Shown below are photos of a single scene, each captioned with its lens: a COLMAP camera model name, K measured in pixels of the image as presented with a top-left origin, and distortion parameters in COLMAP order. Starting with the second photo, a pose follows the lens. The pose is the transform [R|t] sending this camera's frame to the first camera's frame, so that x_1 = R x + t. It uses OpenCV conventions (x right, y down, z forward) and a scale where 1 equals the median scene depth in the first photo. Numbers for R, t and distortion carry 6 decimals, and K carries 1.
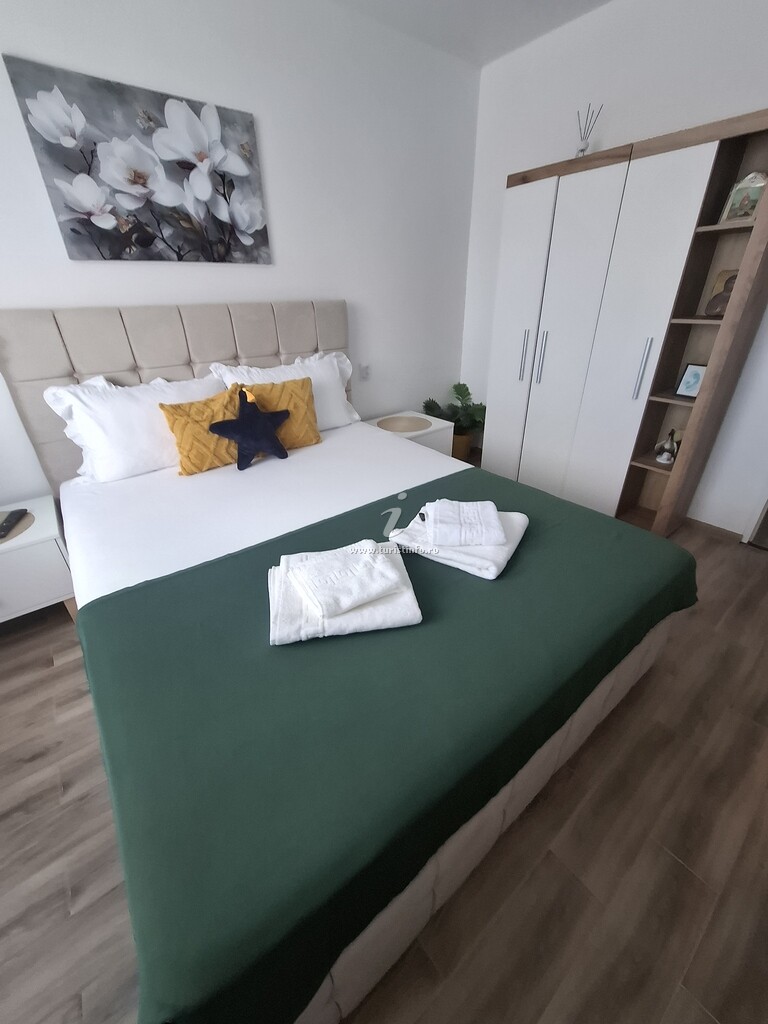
lens RADIAL K [[404.5, 0, 380.7], [0, 404.5, 507.0], [0, 0, 1]] dist [-0.004016, 0.000399]
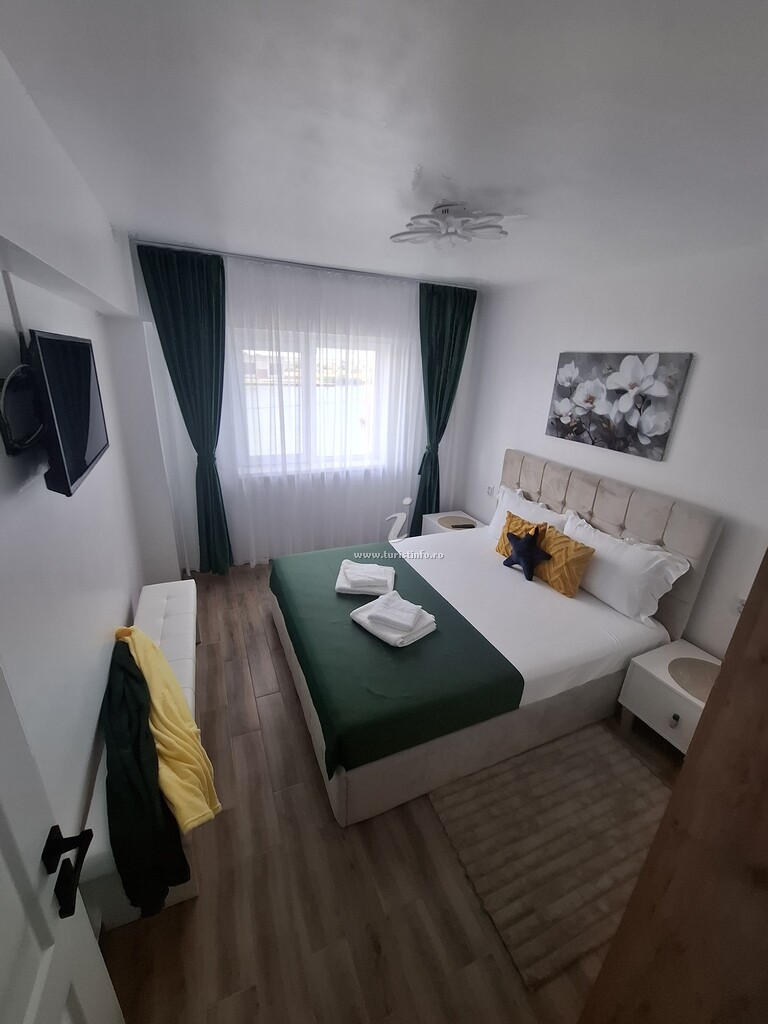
lens RADIAL K [[404.5, 0, 380.8], [0, 404.5, 511.3], [0, 0, 1]] dist [-0.004016, 0.000399]
pose [[-0.253094, 0.352703, -0.900857, 1.166108], [-0.476874, 0.764708, 0.433375, -0.730414], [0.841745, 0.539280, -0.025348, 0.541465]]
